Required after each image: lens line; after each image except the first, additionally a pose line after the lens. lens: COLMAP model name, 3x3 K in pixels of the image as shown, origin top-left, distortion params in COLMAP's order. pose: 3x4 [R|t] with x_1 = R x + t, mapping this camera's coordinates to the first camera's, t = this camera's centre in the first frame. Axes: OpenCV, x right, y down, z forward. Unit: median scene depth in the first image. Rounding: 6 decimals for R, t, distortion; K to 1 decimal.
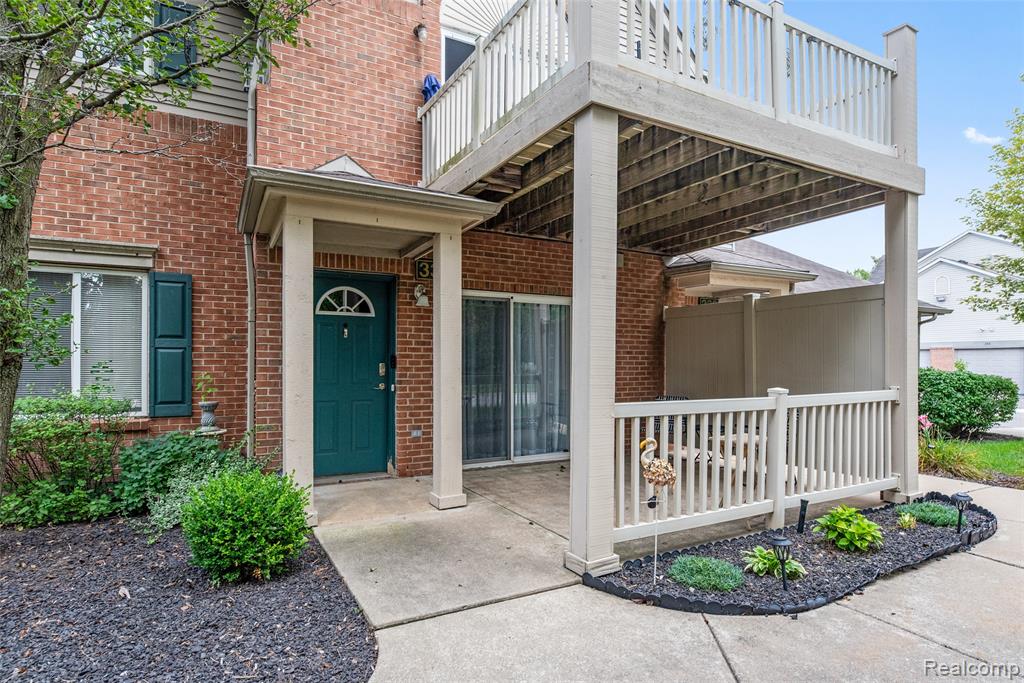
lens RADIAL K [[549.6, 0, 515.1], [0, 549.6, 351.2], [0, 0, 1]] dist [-0.001158, -0.000608]
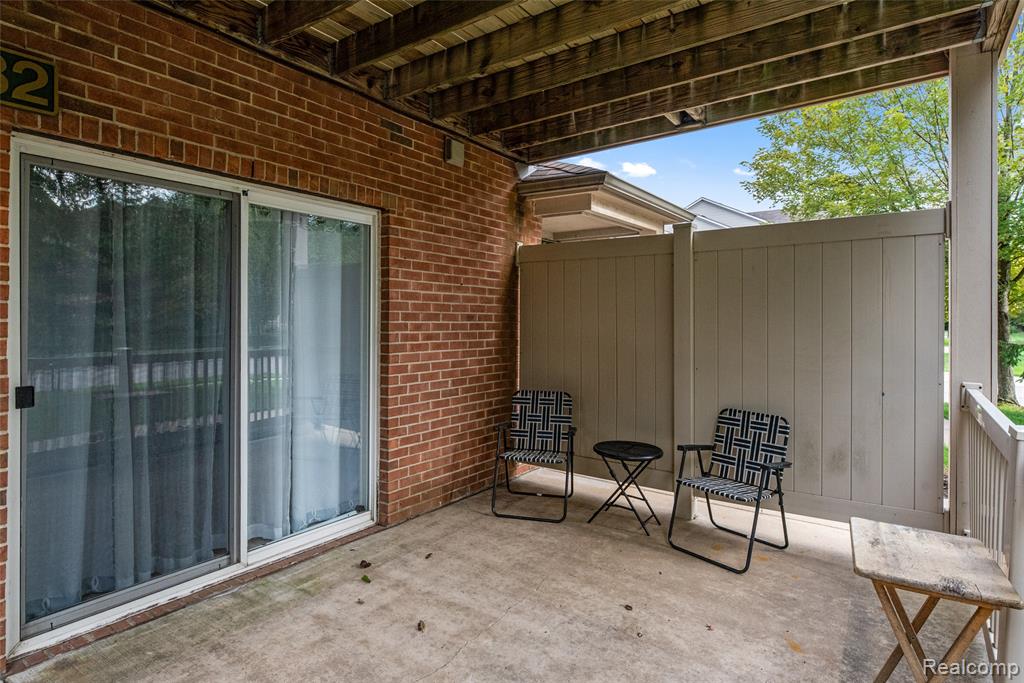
lens RADIAL K [[549.6, 0, 512.8], [0, 549.6, 315.3], [0, 0, 1]] dist [-0.001158, -0.000608]
pose [[0.899150, 0.004483, 0.437618, -0.005014], [-0.008691, 0.999933, 0.007612, -0.005141], [-0.437554, -0.010647, 0.899129, 0.501526]]
